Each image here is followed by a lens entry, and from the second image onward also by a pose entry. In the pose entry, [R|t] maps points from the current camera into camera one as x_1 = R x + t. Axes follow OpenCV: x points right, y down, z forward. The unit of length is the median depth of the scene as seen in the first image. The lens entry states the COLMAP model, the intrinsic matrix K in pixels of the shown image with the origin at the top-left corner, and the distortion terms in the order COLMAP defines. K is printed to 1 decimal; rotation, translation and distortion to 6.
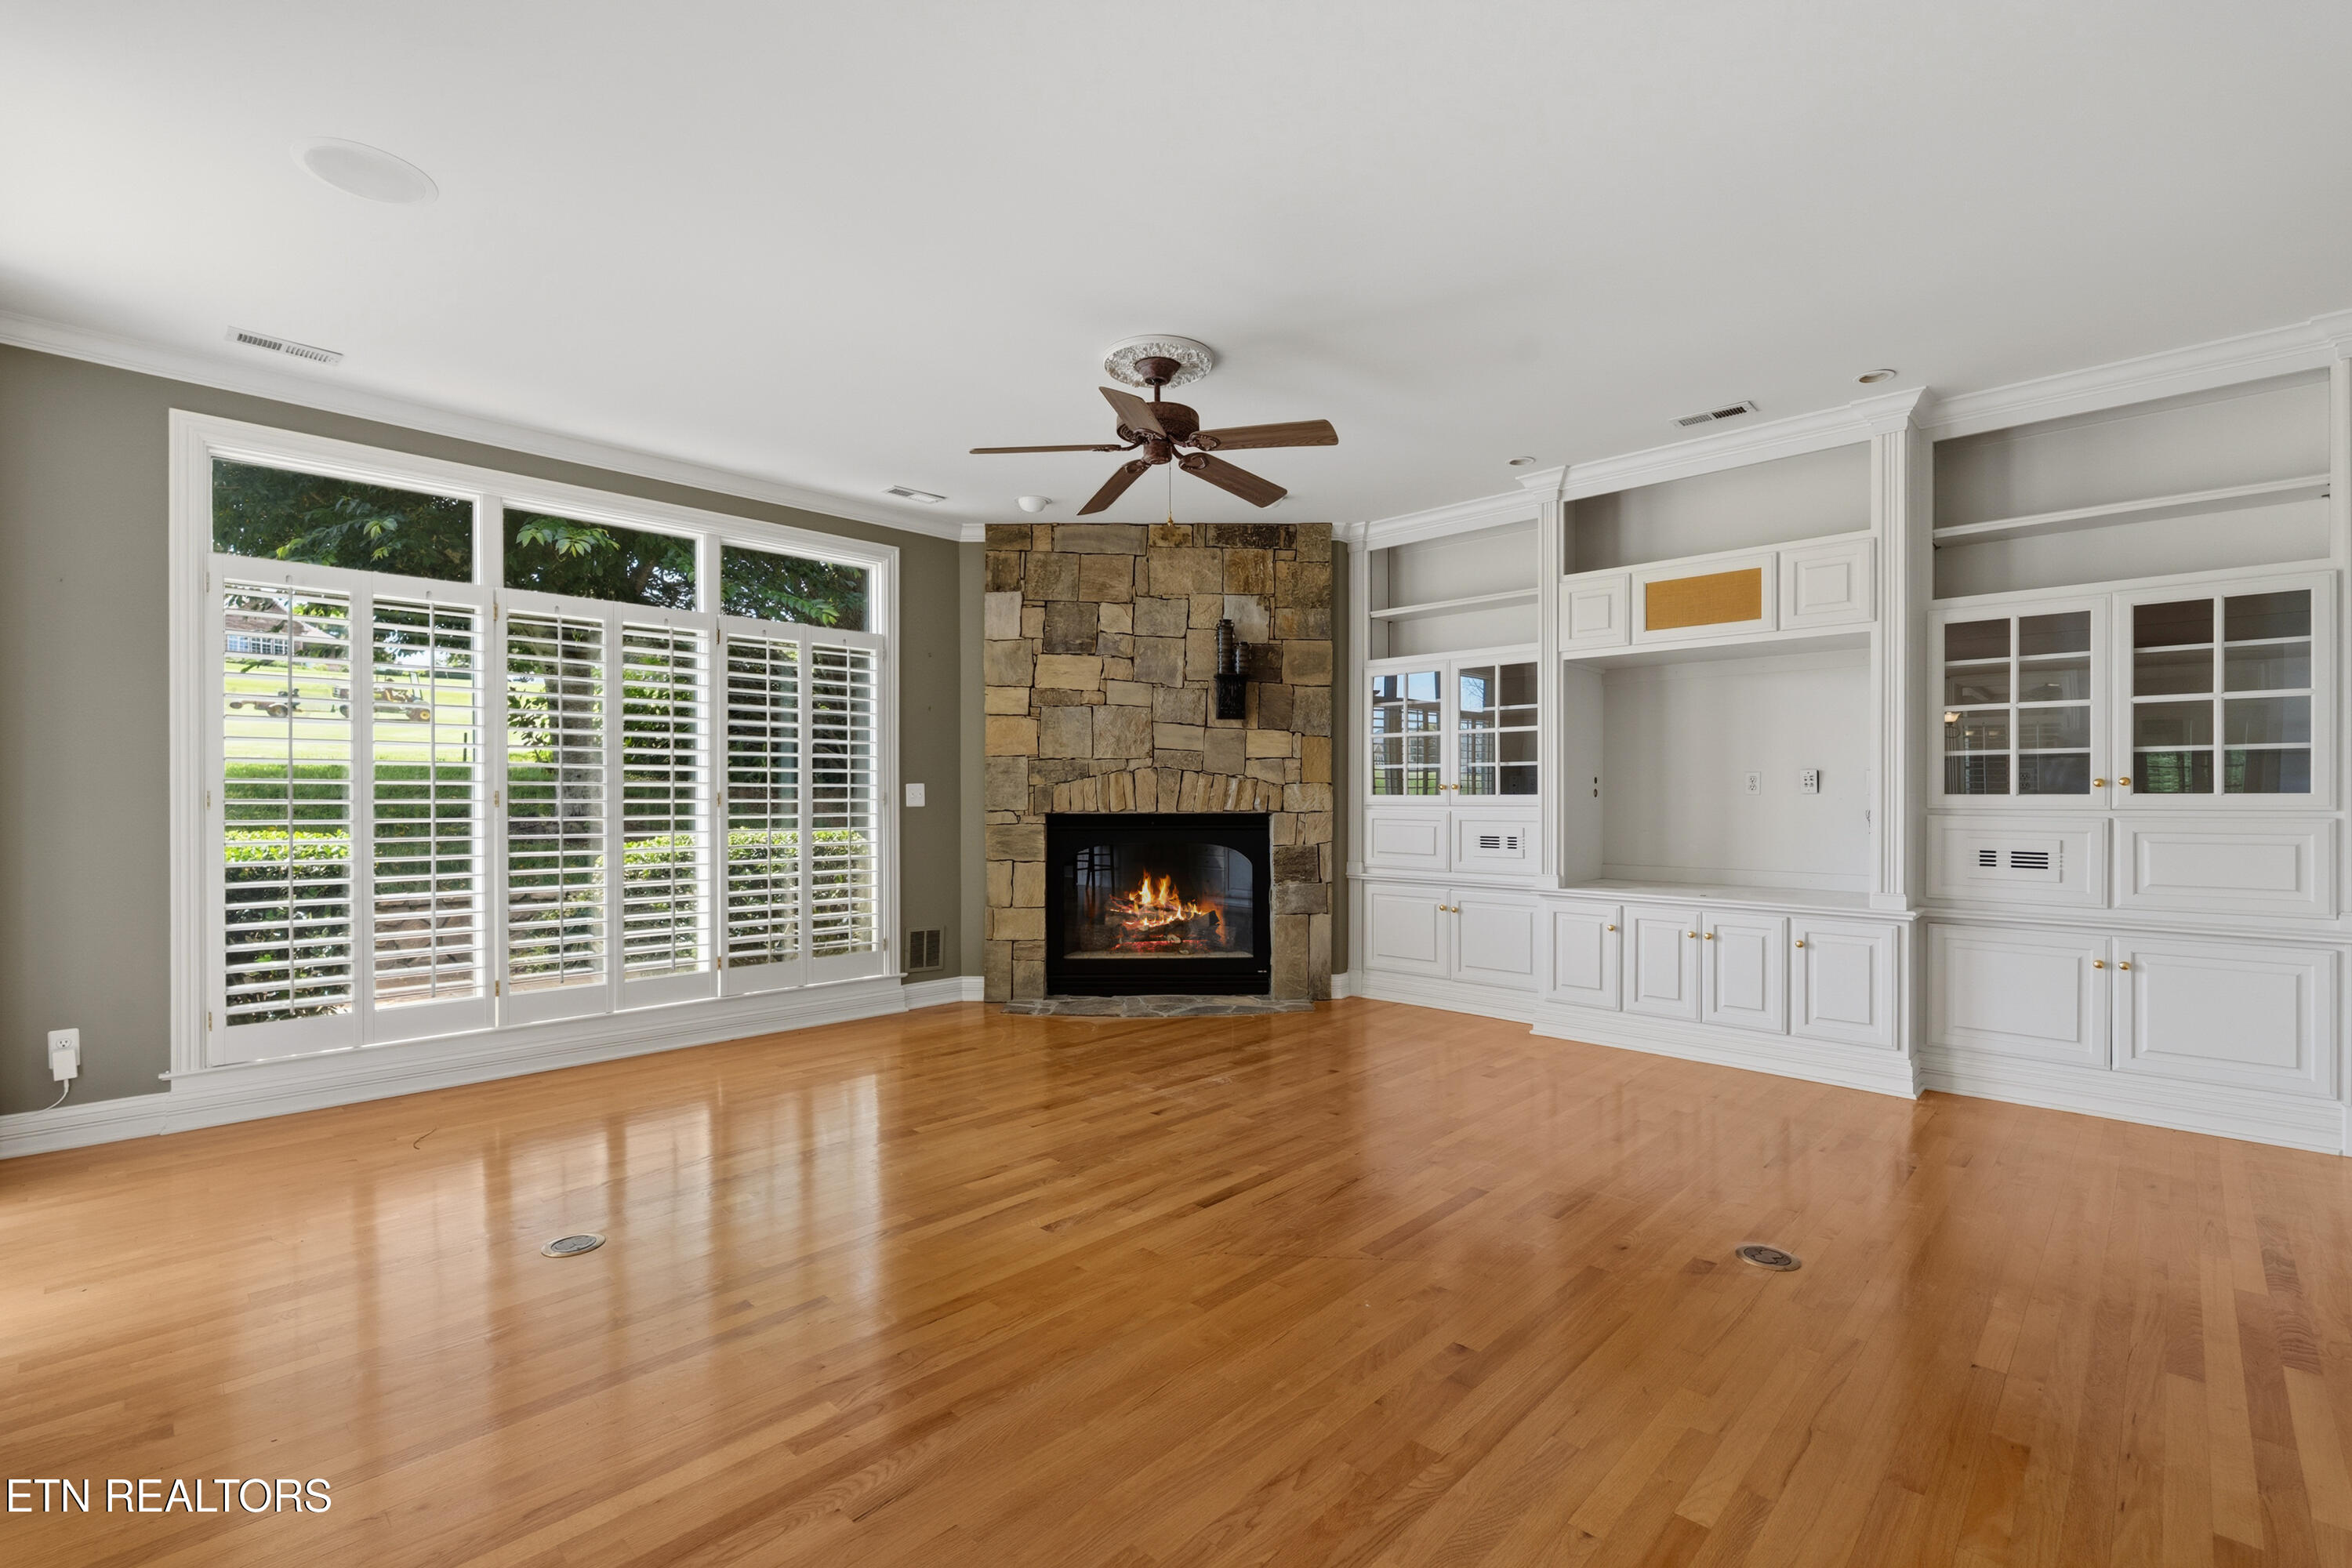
lens RADIAL K [[1031.6, 0, 1171.4], [0, 1031.6, 799.3], [0, 0, 1]] dist [-0.015804, -0.000316]
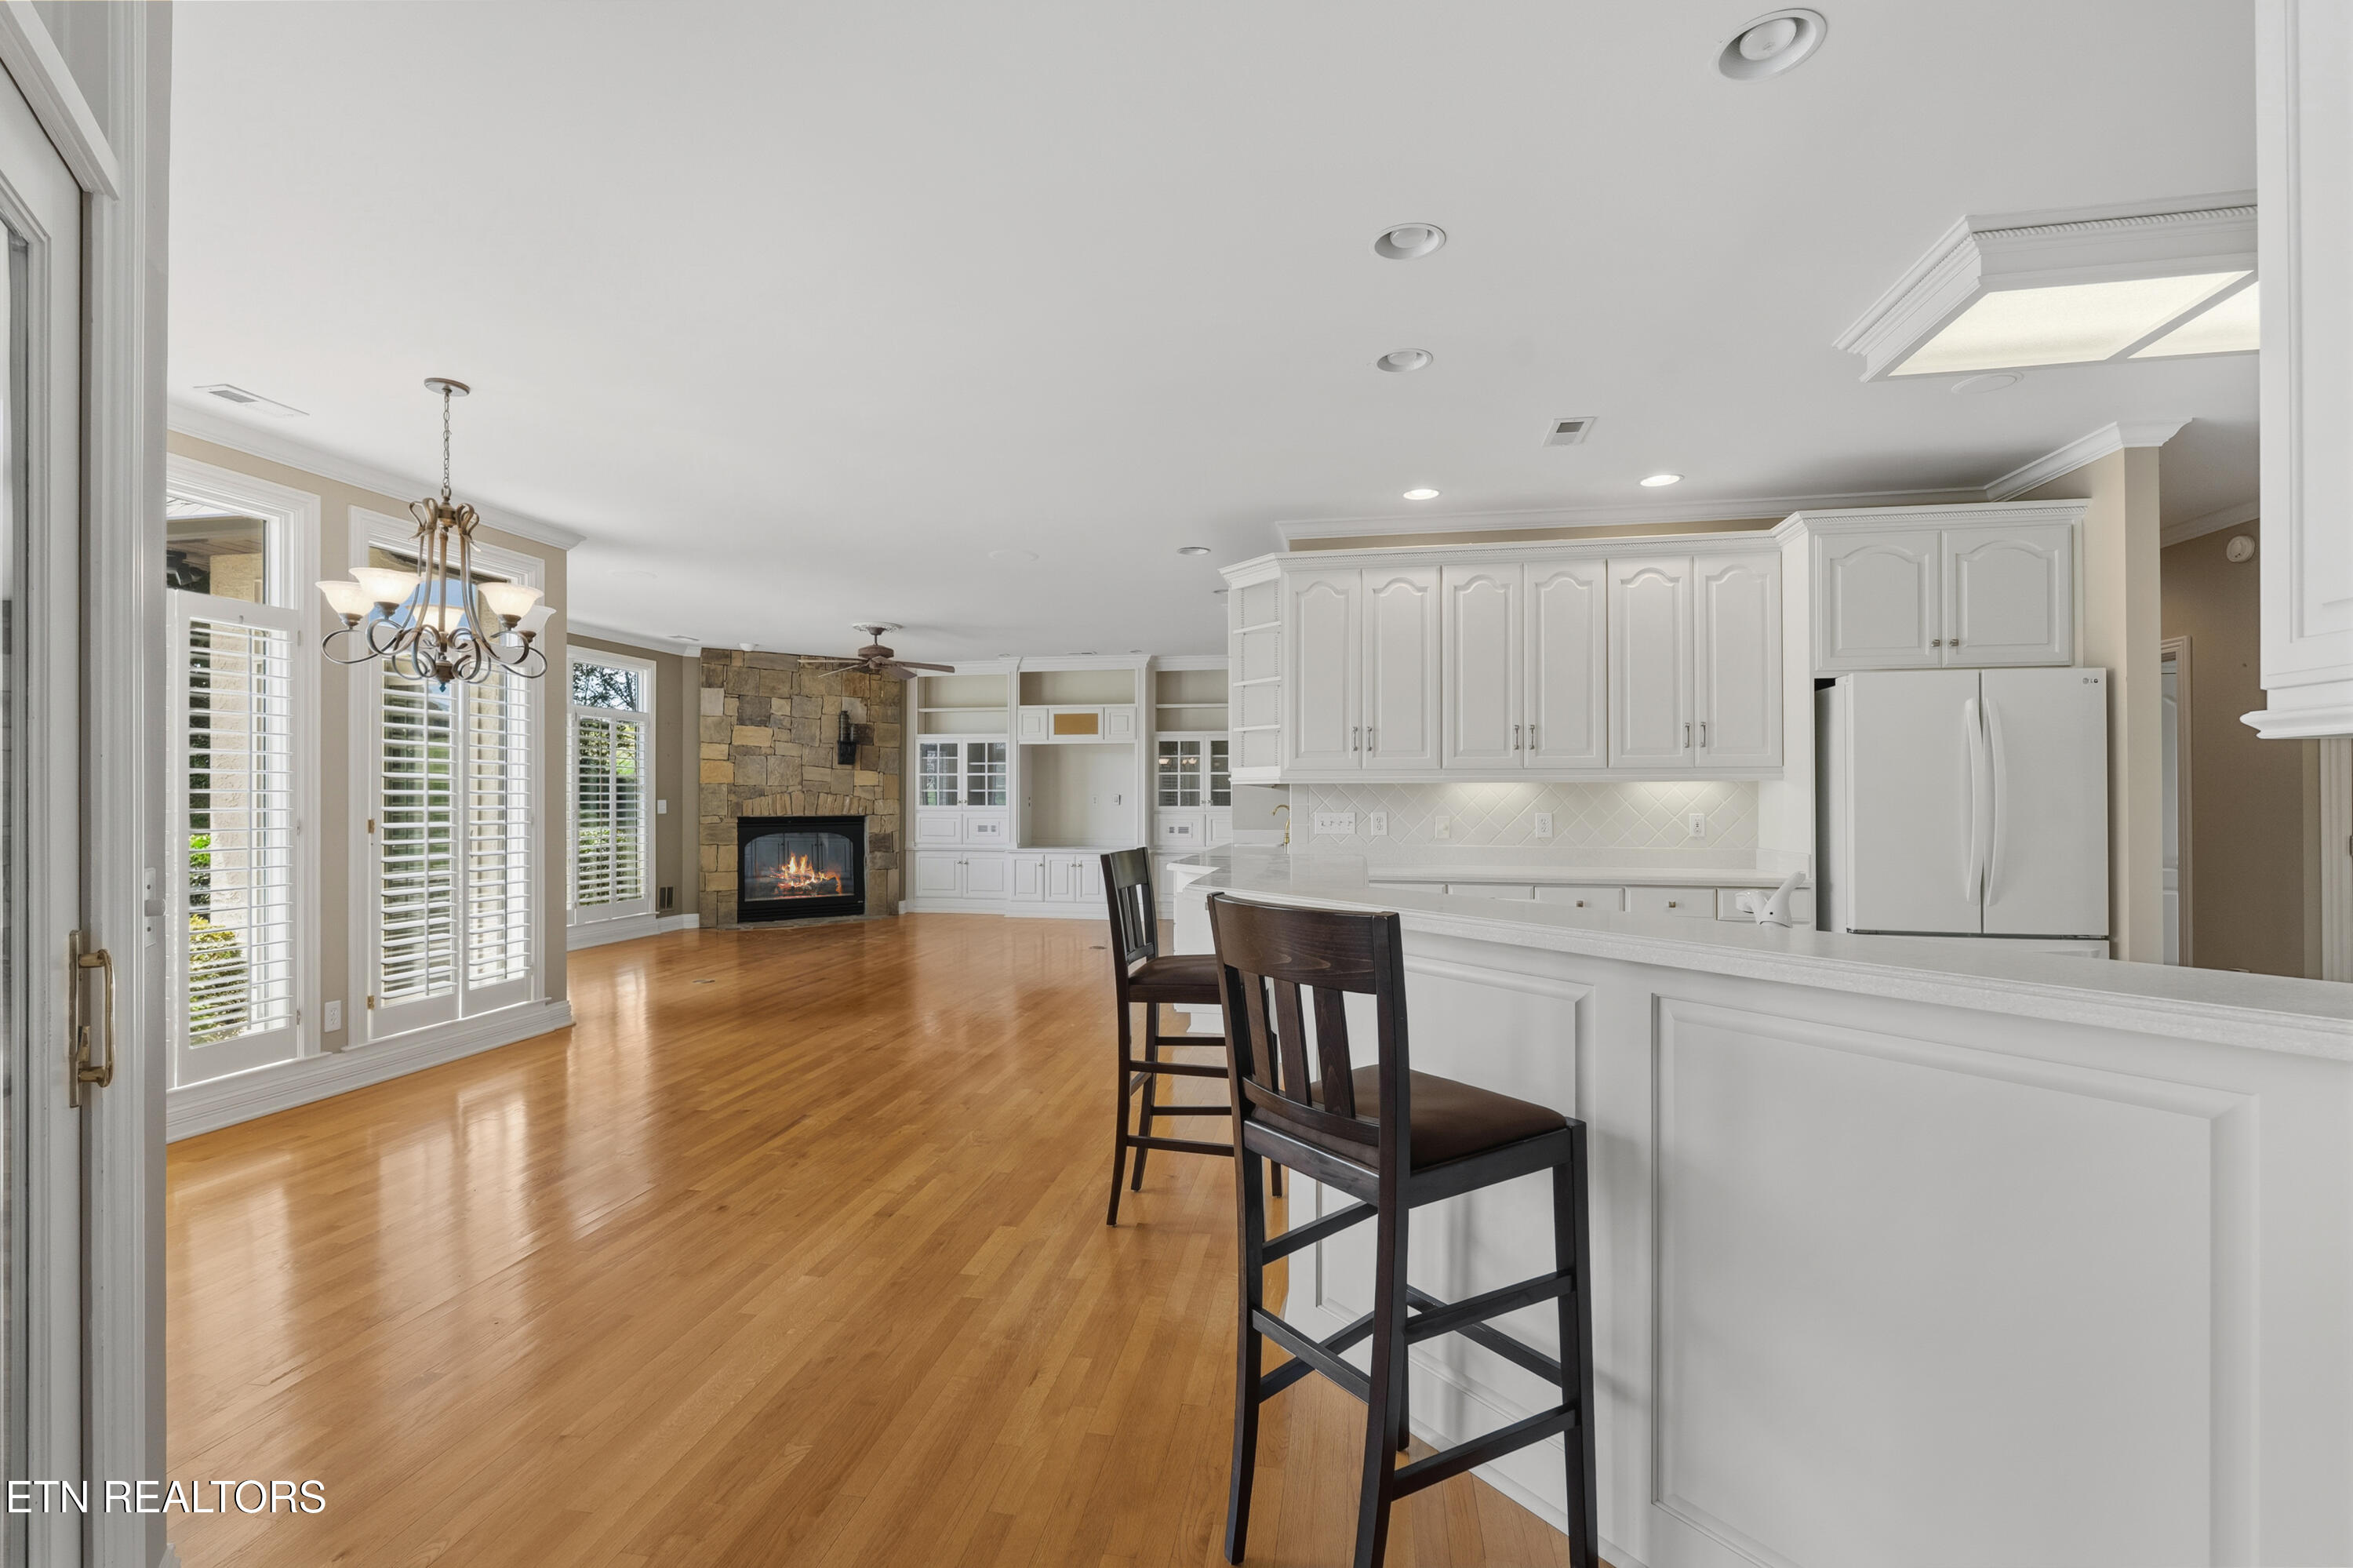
lens RADIAL K [[1032.1, 0, 1172.3], [0, 1032.1, 790.9], [0, 0, 1]] dist [-0.015804, -0.000316]
pose [[0.829942, 0.003482, 0.557839, -0.483985], [0.000950, 0.999970, -0.007656, -0.016042], [-0.557850, 0.006884, 0.829914, -0.849111]]
